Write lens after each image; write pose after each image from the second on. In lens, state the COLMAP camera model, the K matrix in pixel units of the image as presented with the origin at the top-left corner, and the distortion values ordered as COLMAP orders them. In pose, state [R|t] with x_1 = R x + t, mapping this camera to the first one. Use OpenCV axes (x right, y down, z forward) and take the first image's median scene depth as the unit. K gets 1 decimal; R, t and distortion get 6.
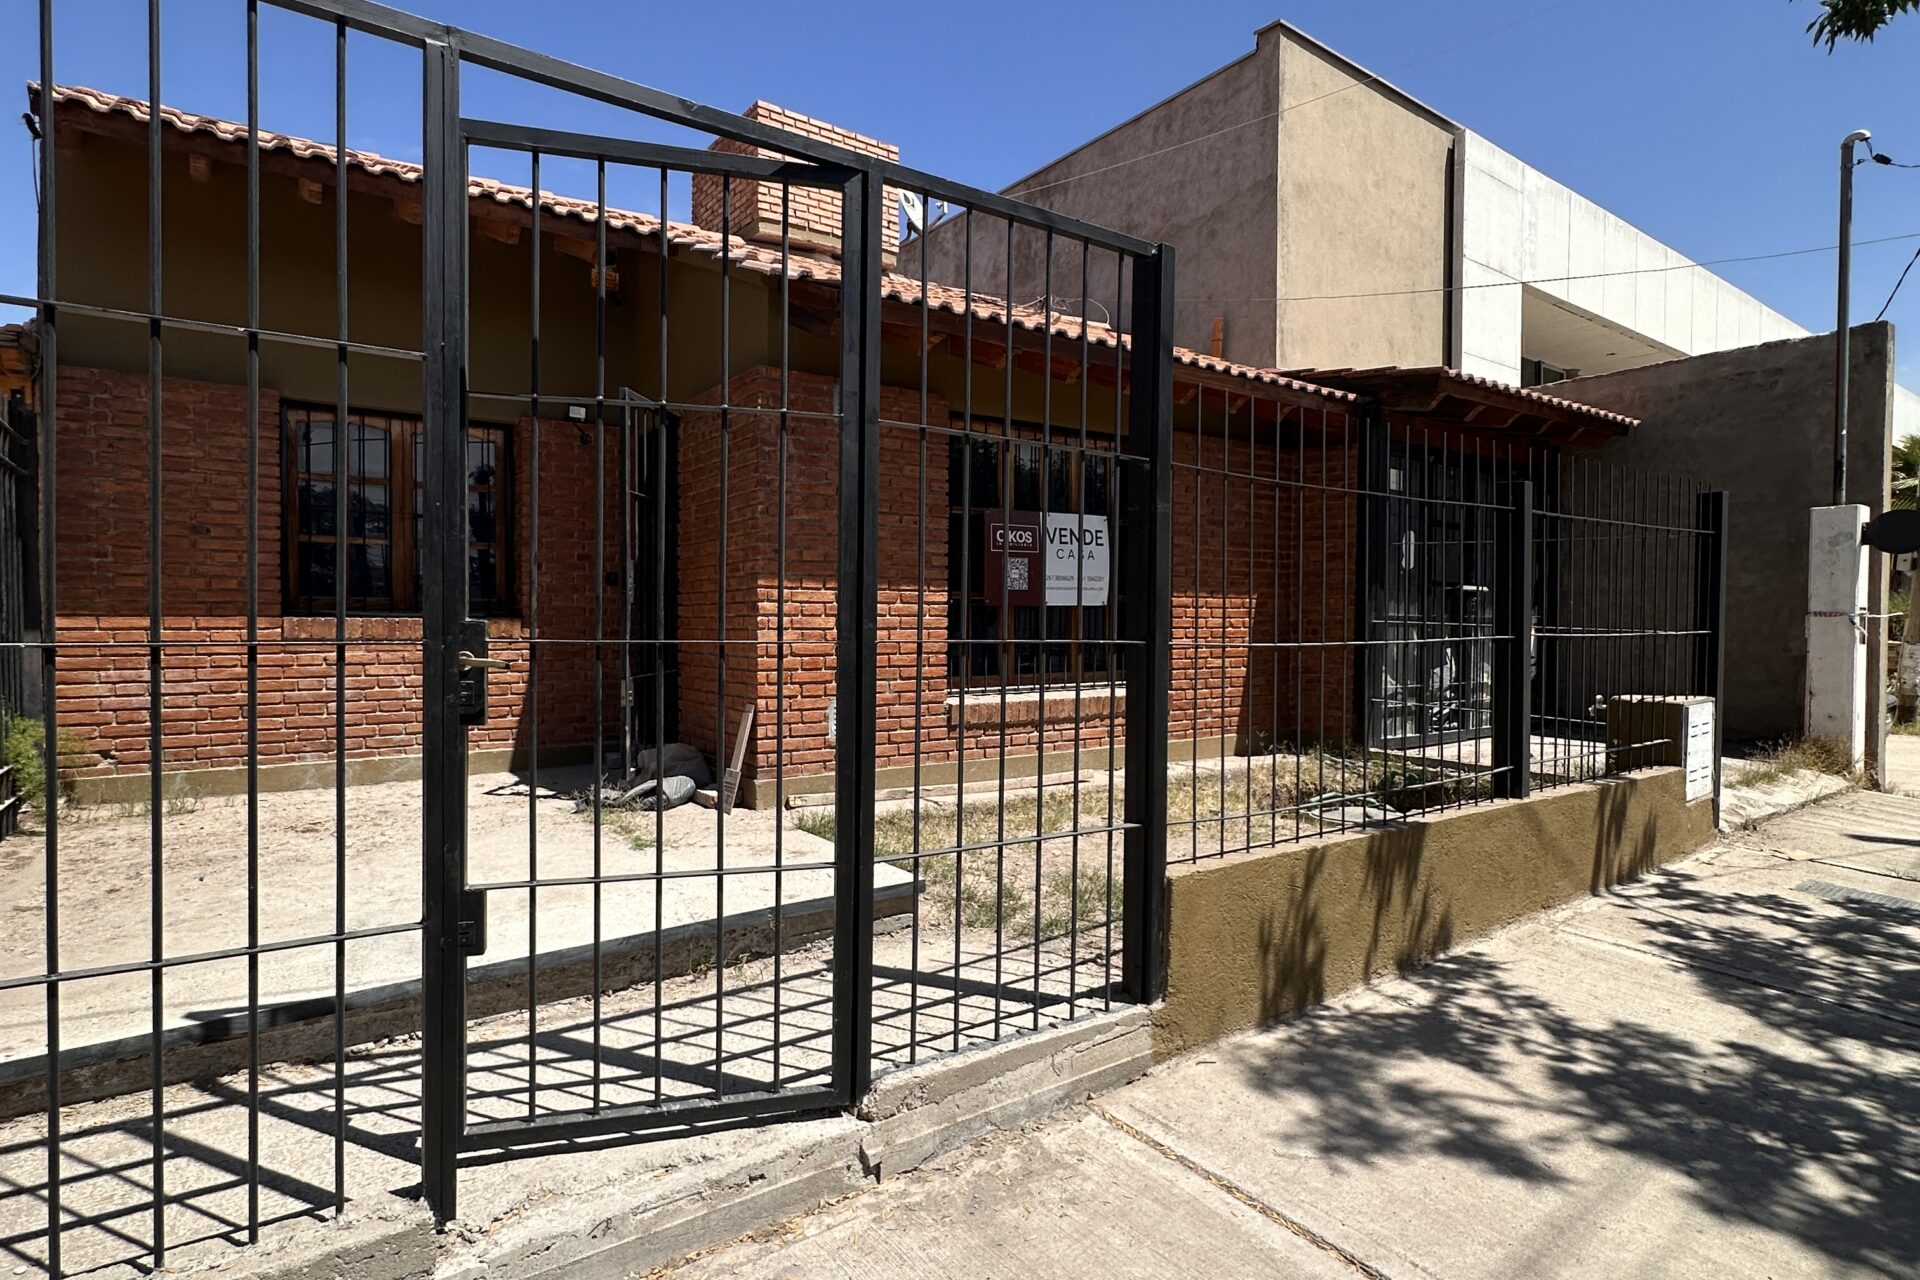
lens RADIAL K [[1066.1, 0, 960.0], [0, 1066.1, 640.0], [0, 0, 1]] dist [-0.000432, 0.000691]
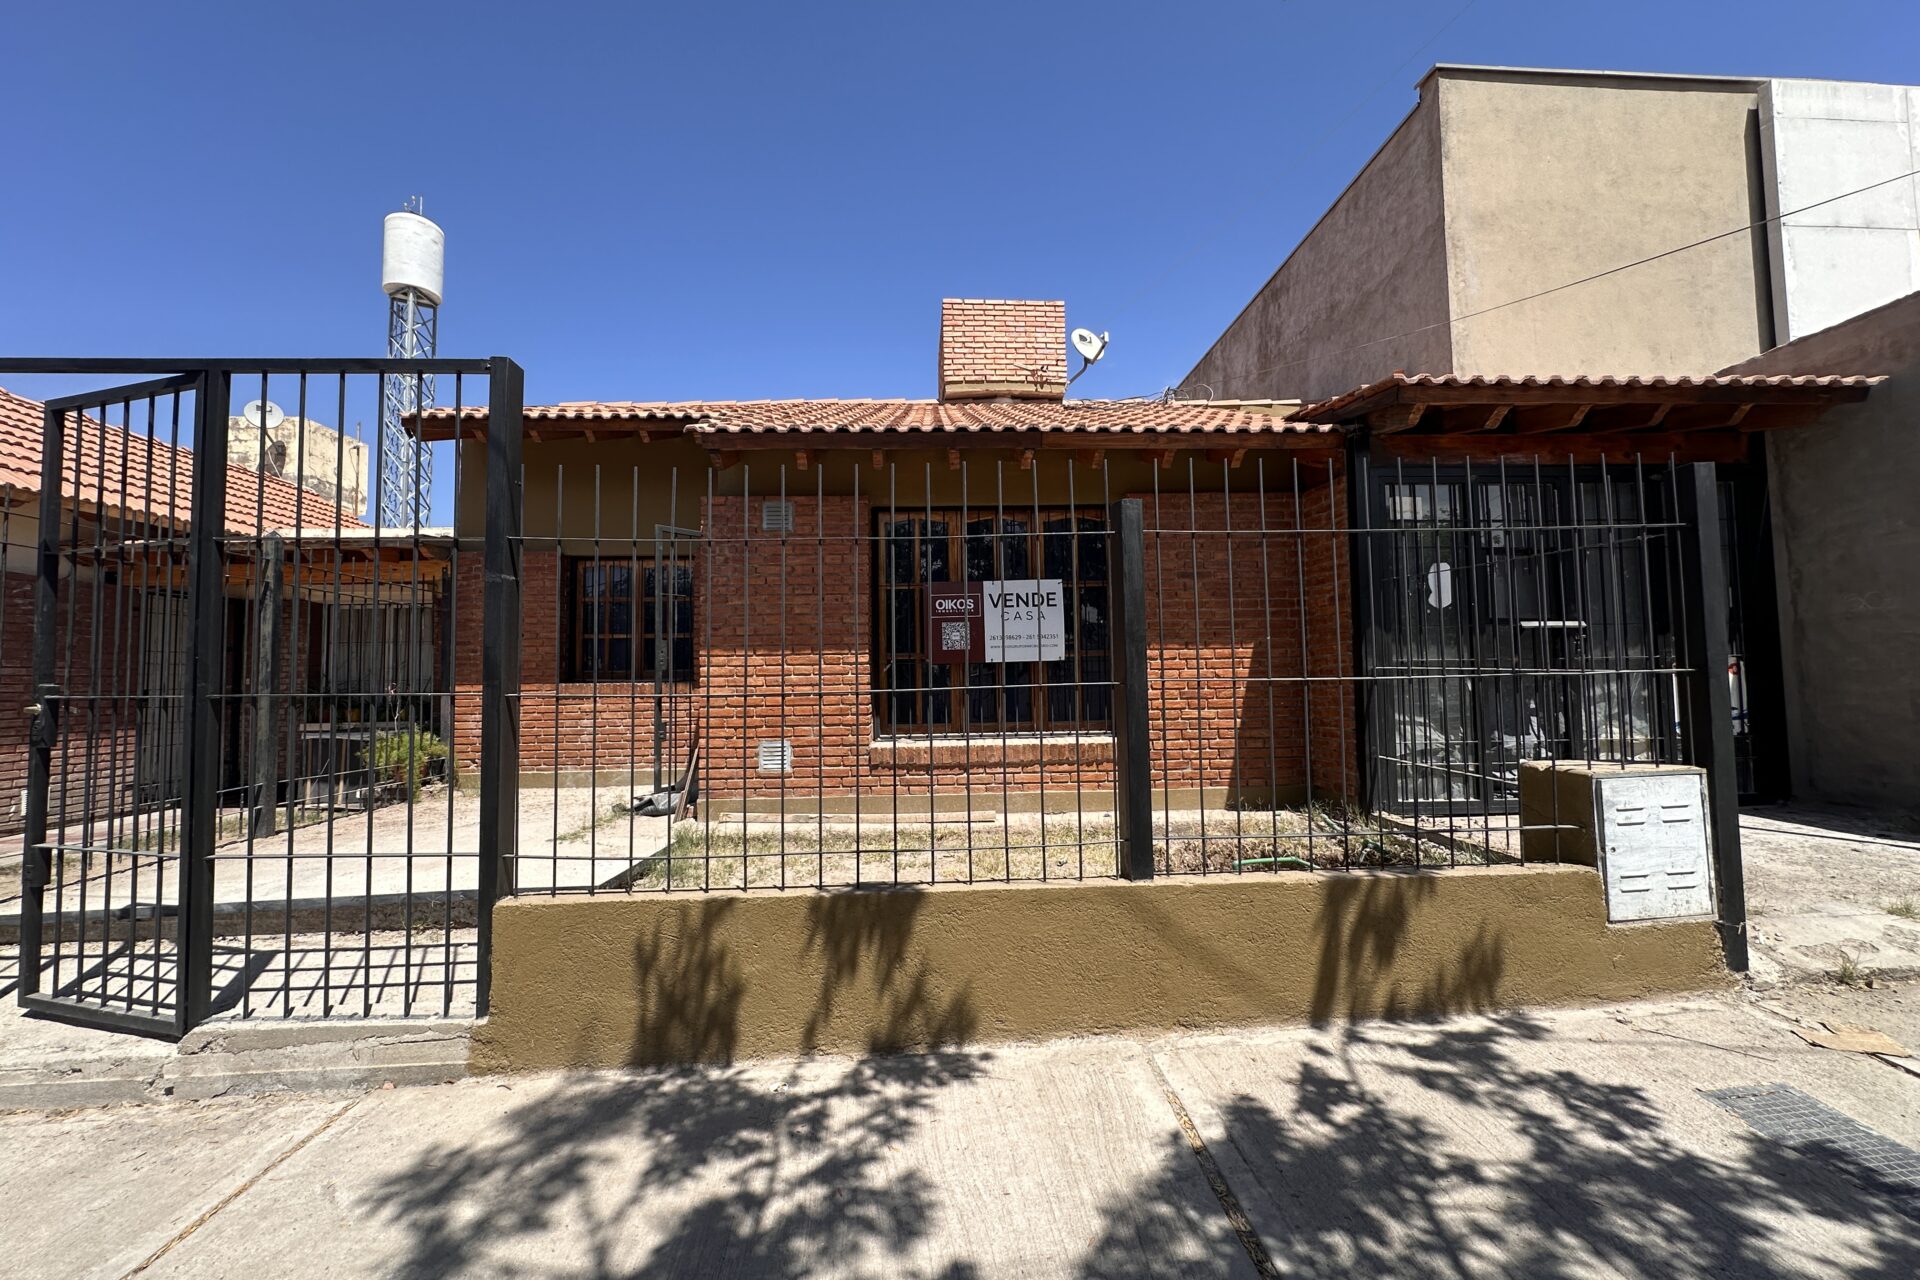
lens RADIAL K [[790.3, 0, 960.0], [0, 790.3, 640.0], [0, 0, 1]] dist [-0.001003, 0.000373]
pose [[0.825155, -0.047837, -0.562878, 0.531341], [0.008155, 0.997313, -0.072803, 0.004962], [0.564848, 0.055484, 0.823328, 0.286041]]
